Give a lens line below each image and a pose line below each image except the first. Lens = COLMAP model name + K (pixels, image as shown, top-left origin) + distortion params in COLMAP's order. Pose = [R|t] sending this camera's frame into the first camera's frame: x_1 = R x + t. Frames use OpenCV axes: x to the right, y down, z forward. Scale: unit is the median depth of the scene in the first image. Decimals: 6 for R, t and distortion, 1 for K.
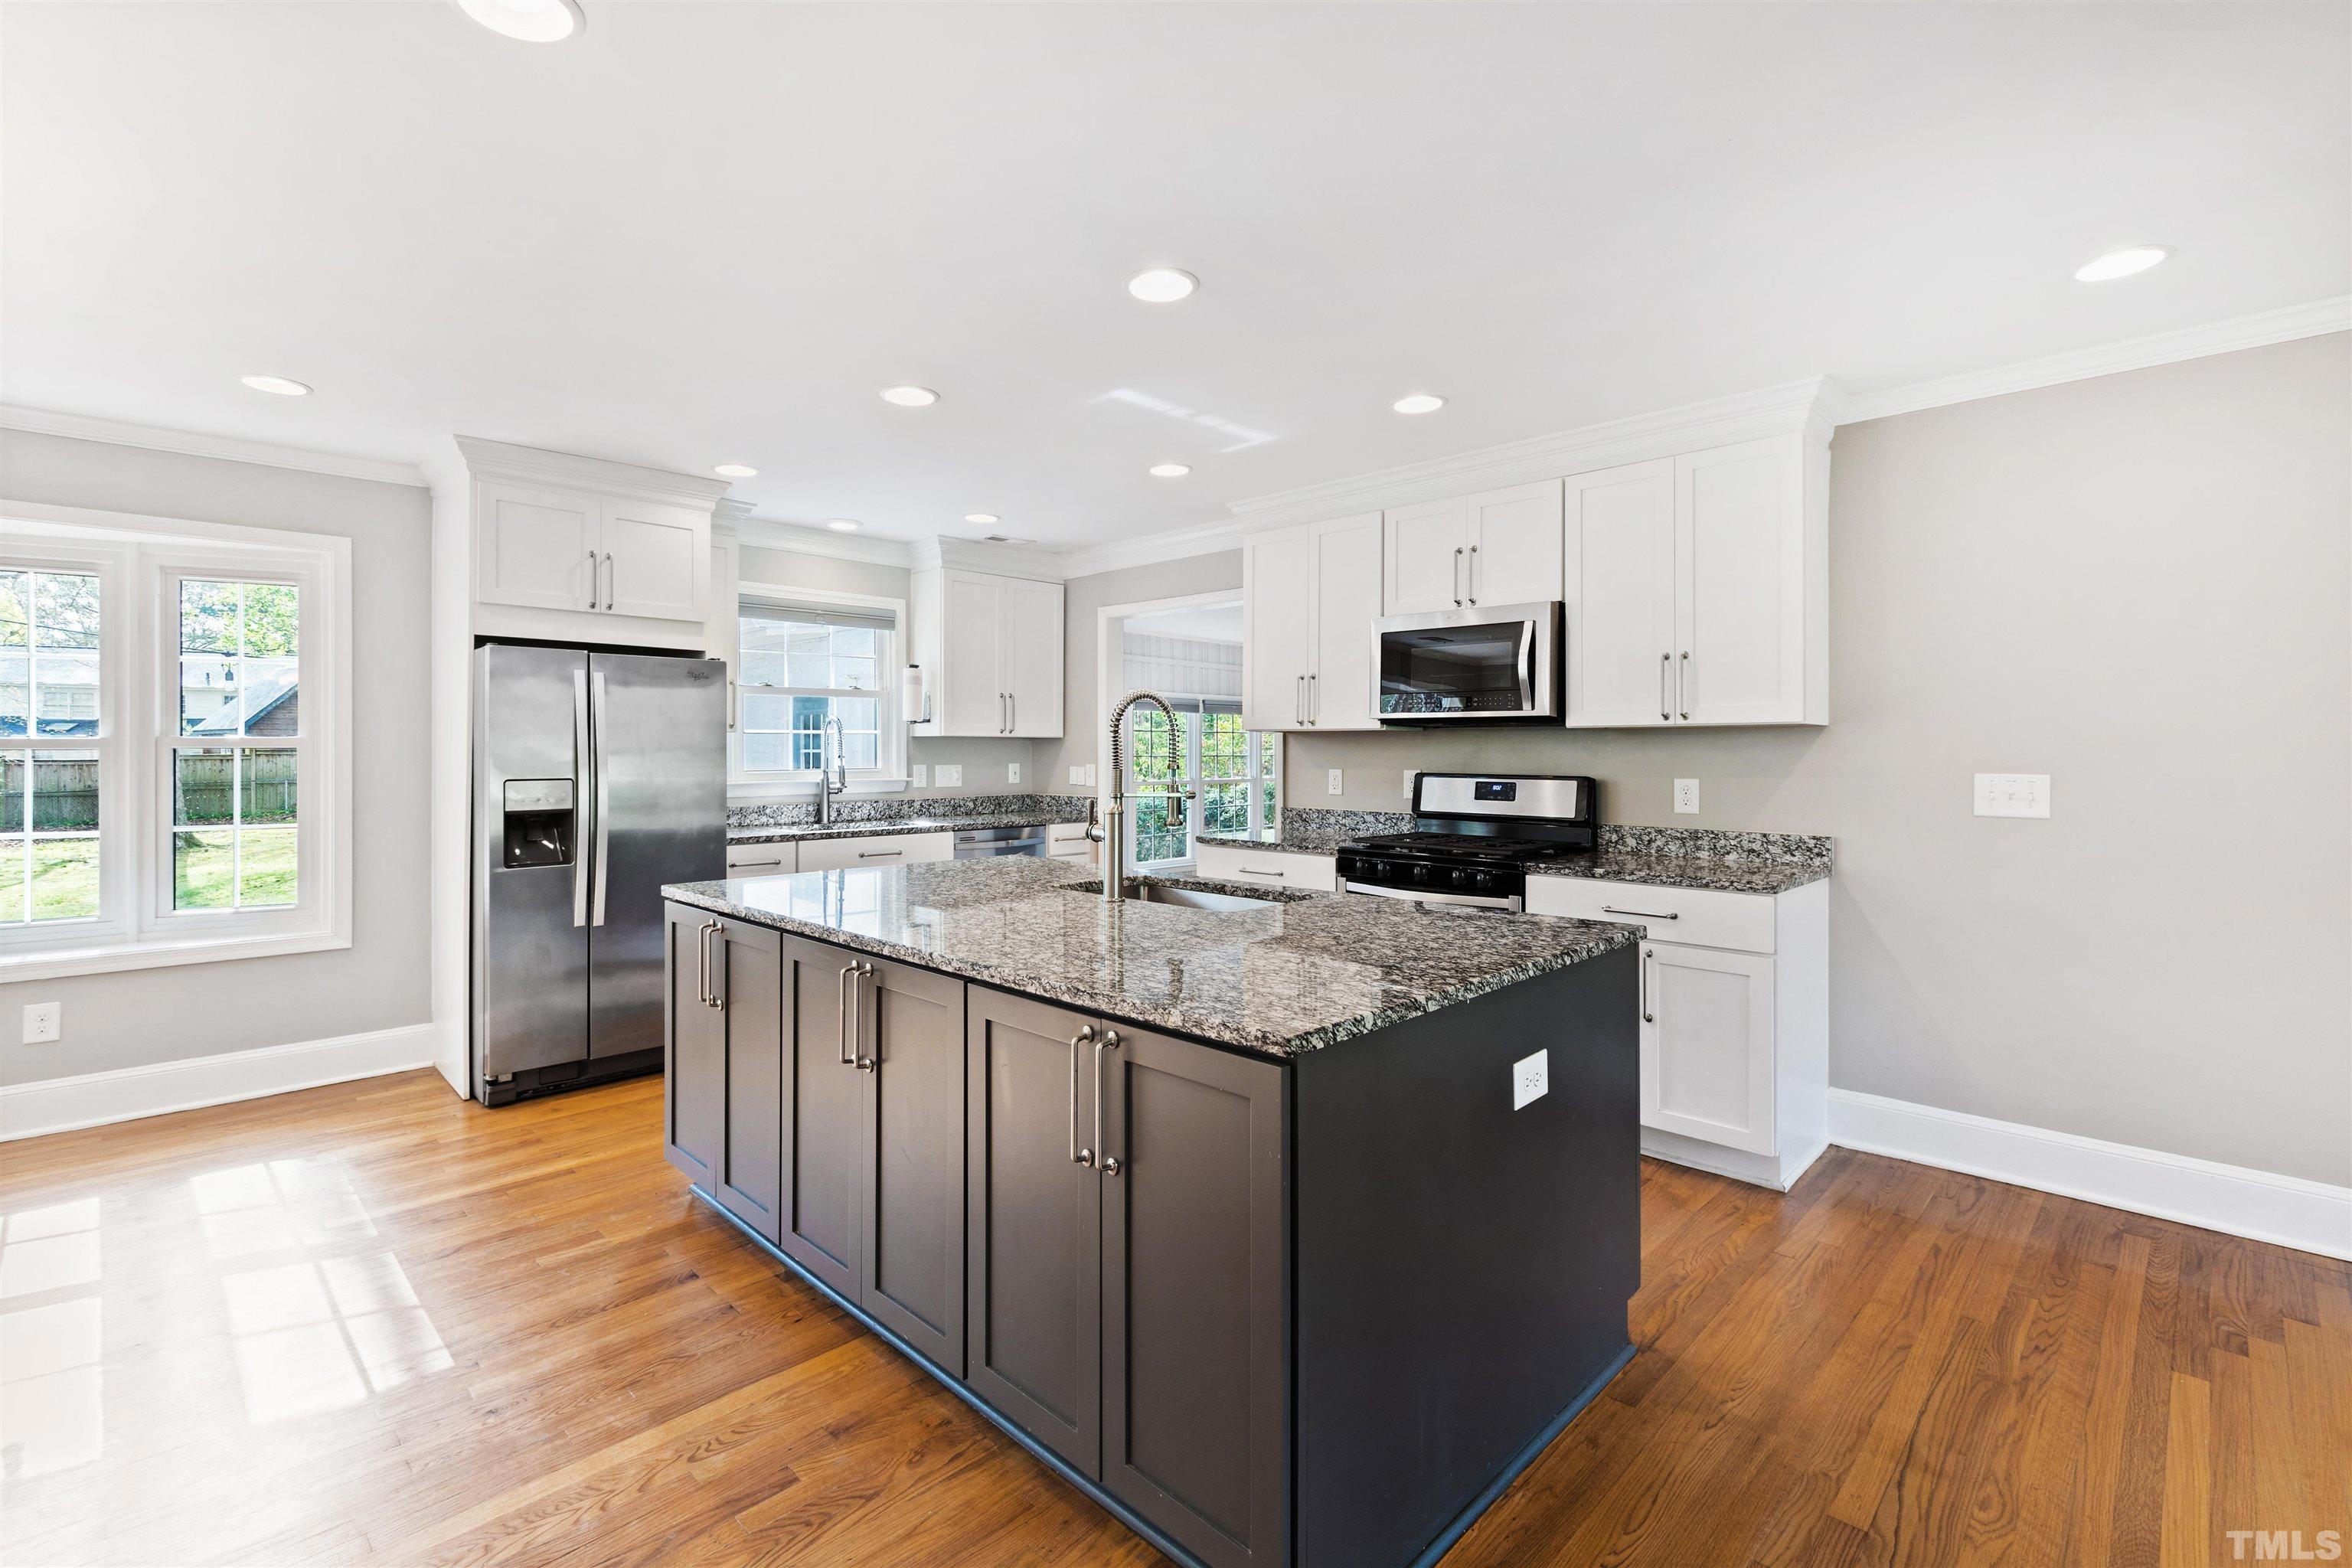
lens RADIAL K [[1061.9, 0, 1177.3], [0, 1061.9, 737.2], [0, 0, 1]] dist [0.000036, 0.000099]
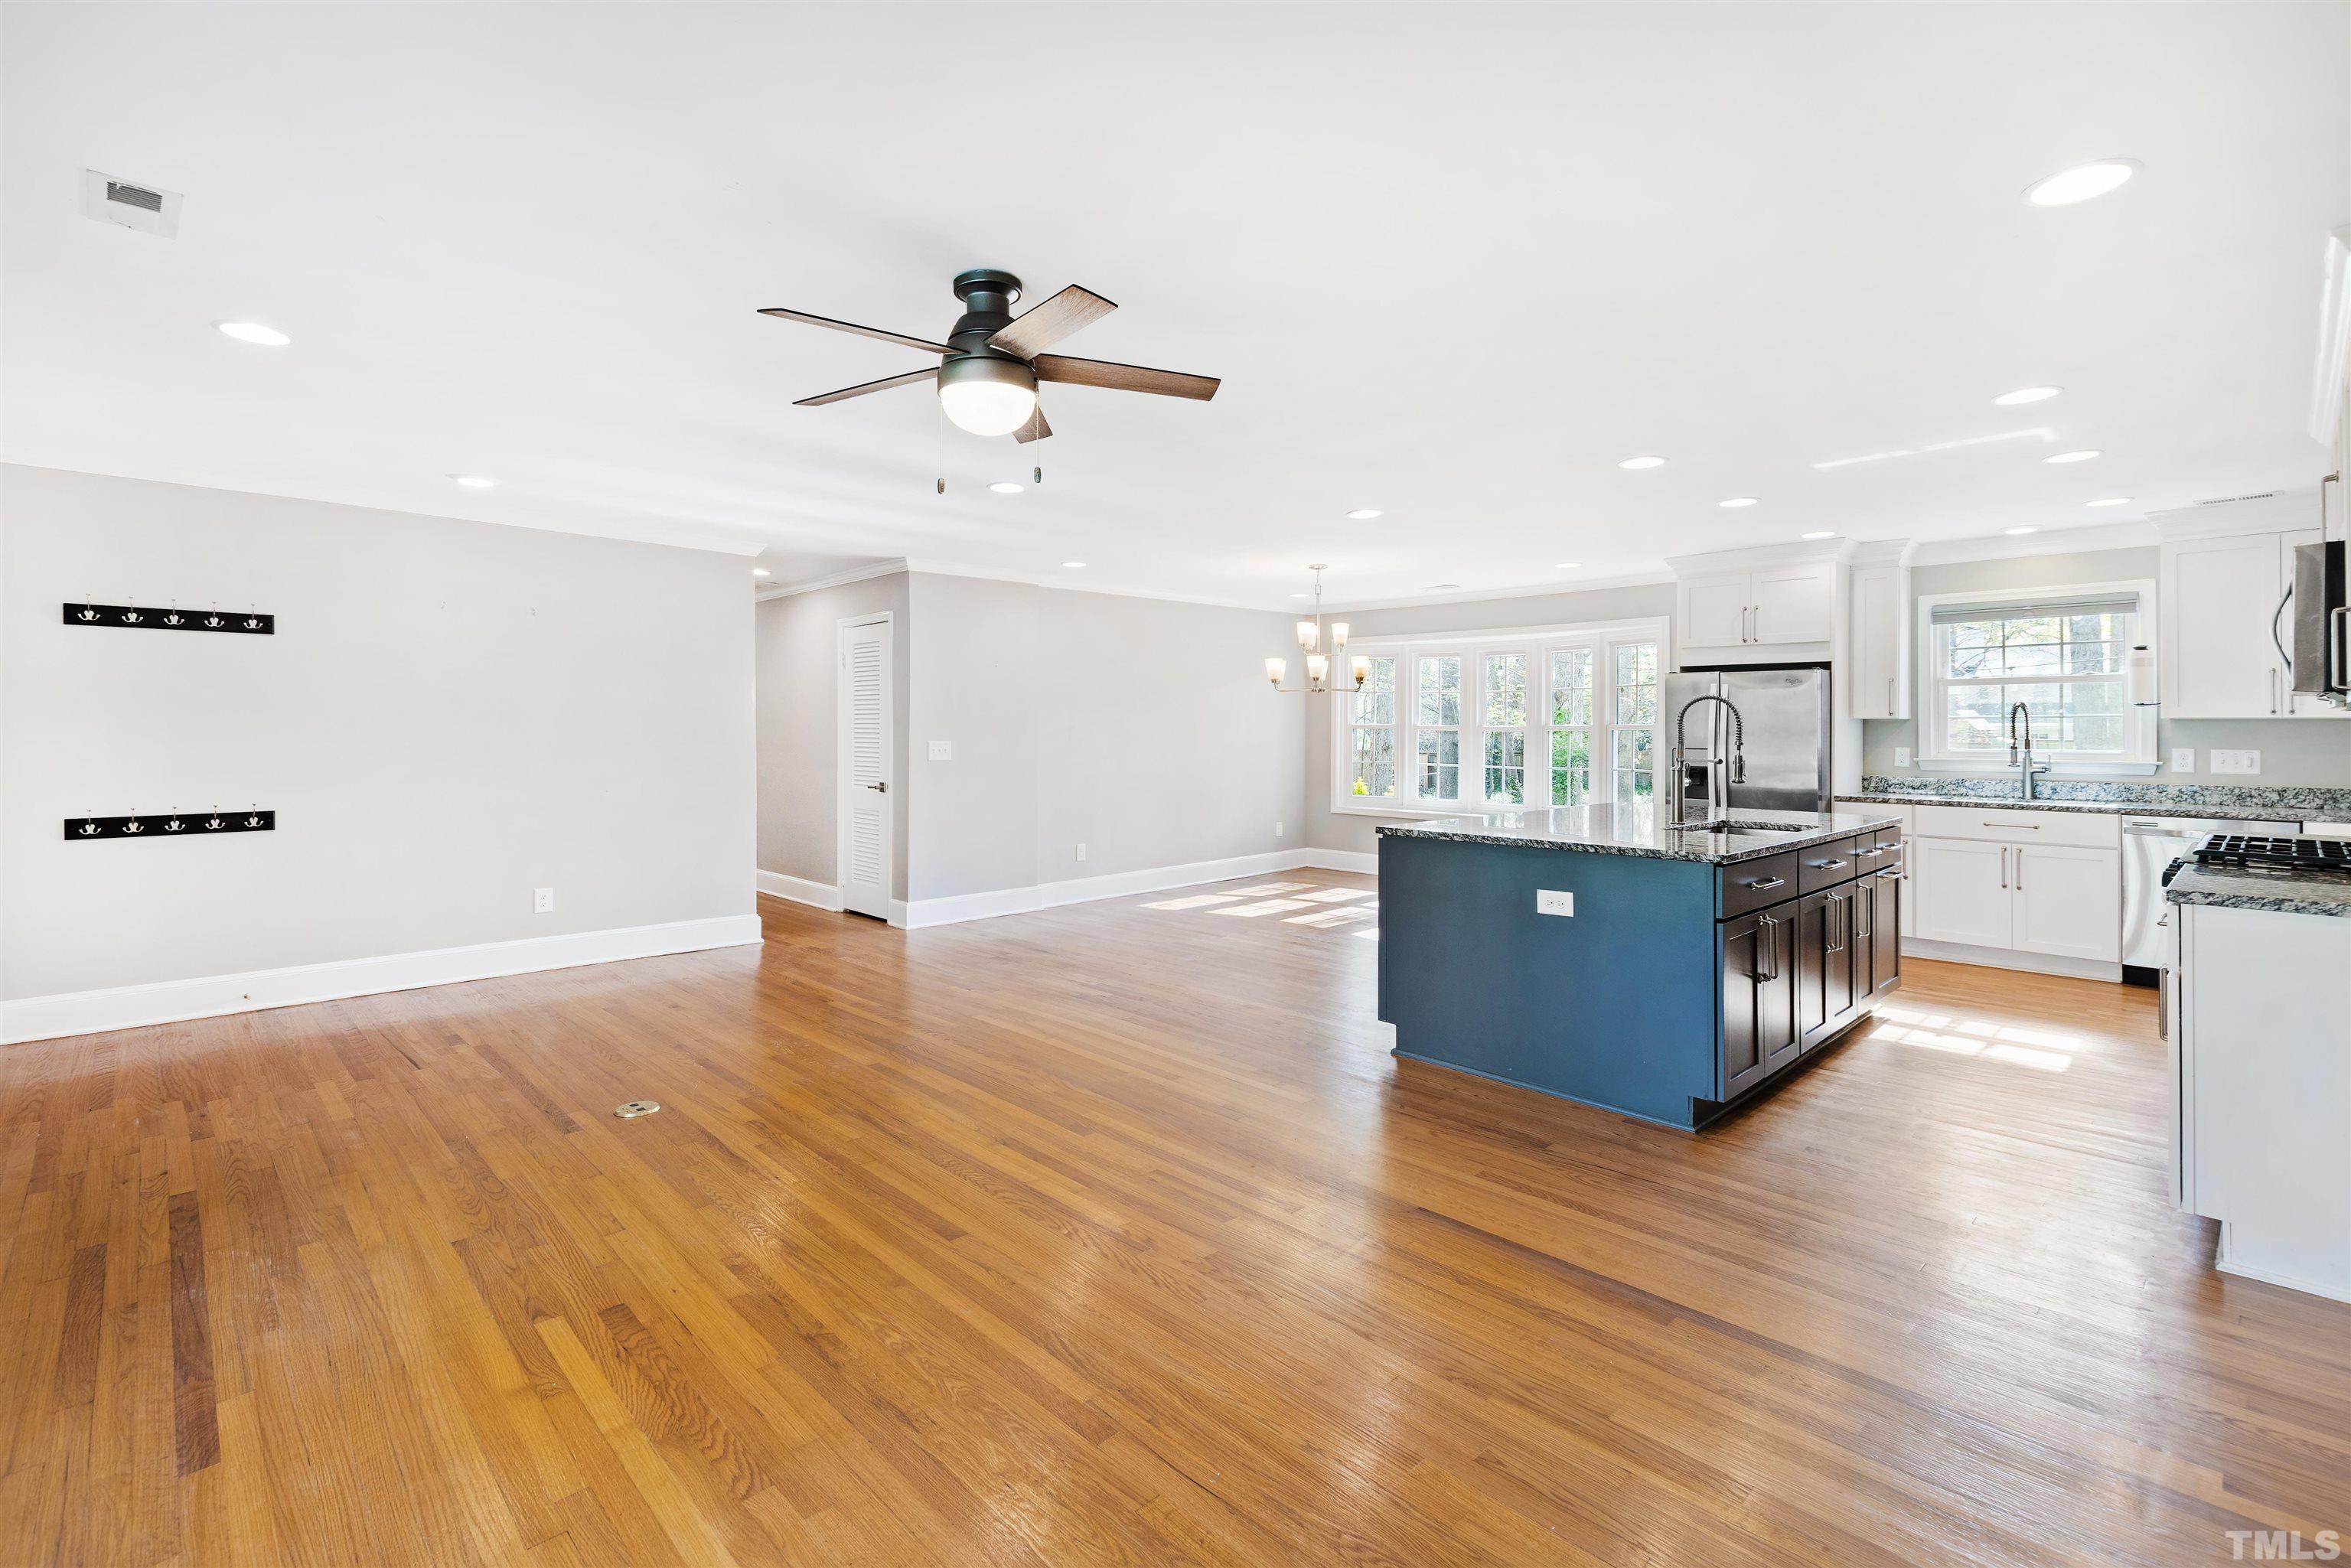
lens RADIAL K [[1083.8, 0, 1083.4], [0, 1083.8, 729.4], [0, 0, 1]] dist [-0.001568, -0.000208]
pose [[-0.087282, 0.000172, -0.996184, 1.441289], [0.009157, 0.999958, -0.000630, 0.001061], [0.996142, -0.009177, -0.087280, 0.196724]]
